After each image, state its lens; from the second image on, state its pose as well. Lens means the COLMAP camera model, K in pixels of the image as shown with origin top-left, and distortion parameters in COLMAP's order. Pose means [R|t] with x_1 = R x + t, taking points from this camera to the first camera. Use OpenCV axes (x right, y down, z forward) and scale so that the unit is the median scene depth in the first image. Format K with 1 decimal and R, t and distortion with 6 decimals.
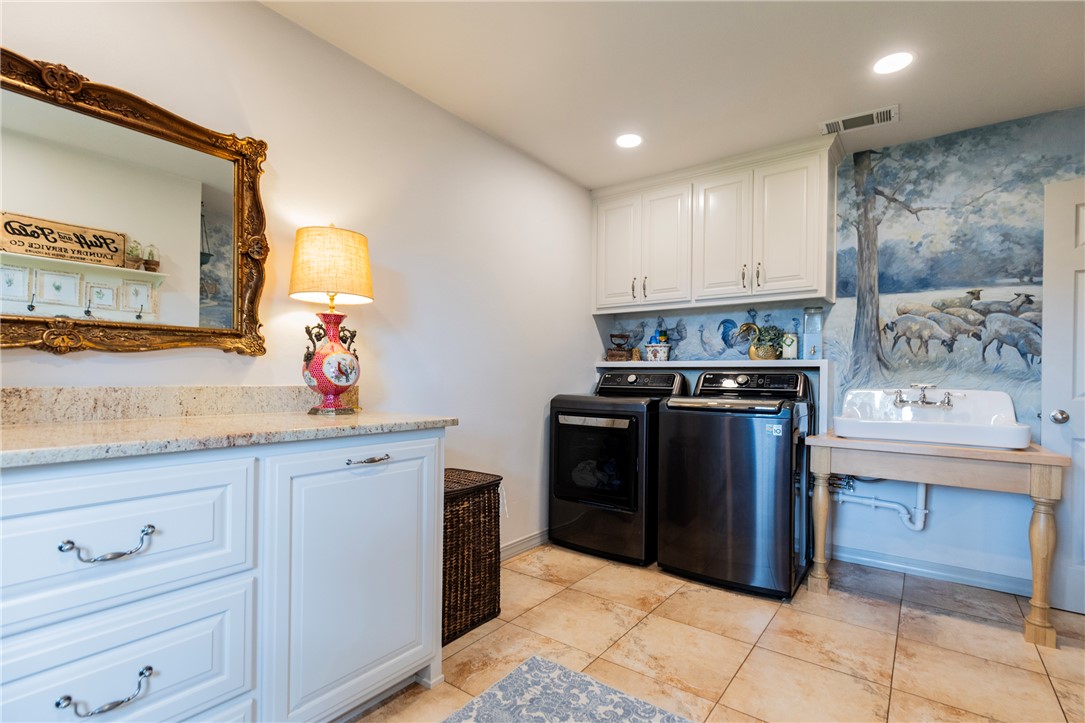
lens RADIAL K [[498.1, 0, 564.6], [0, 498.1, 374.5], [0, 0, 1]] dist [0.009380, 0.000497]
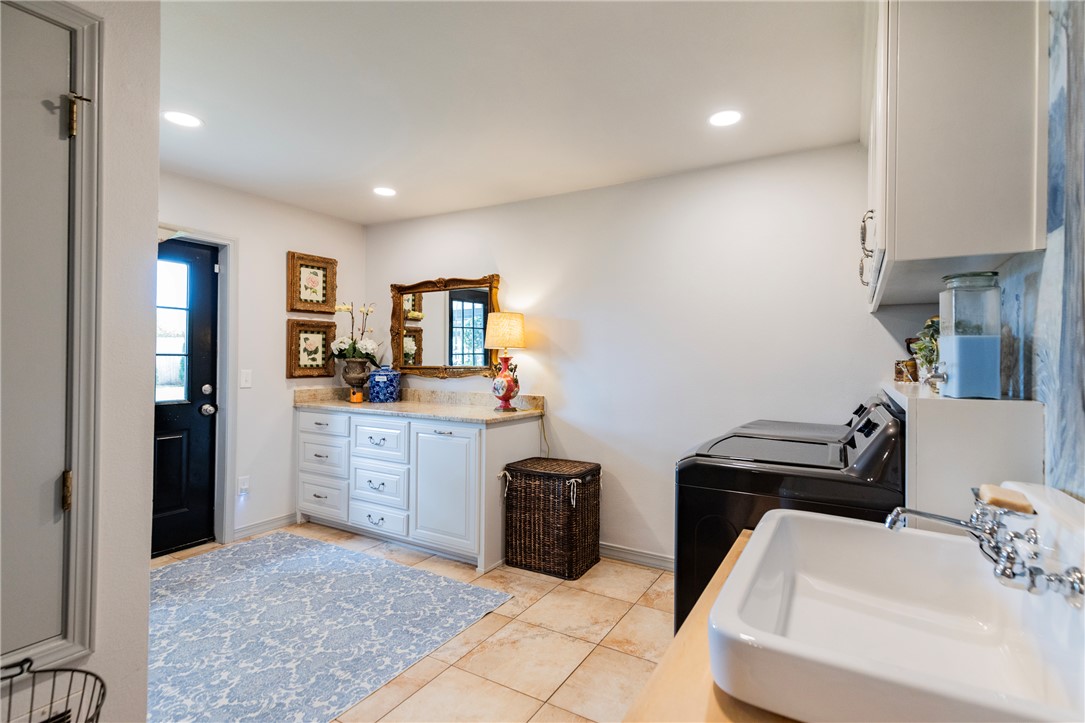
lens RADIAL K [[498.1, 0, 545.4], [0, 498.1, 359.5], [0, 0, 1]] dist [0.009380, 0.000497]
pose [[0.117679, -0.018461, -0.992880, 1.283824], [-0.006733, 0.999789, -0.019387, -0.071230], [0.993029, 0.008966, 0.117530, 0.870483]]
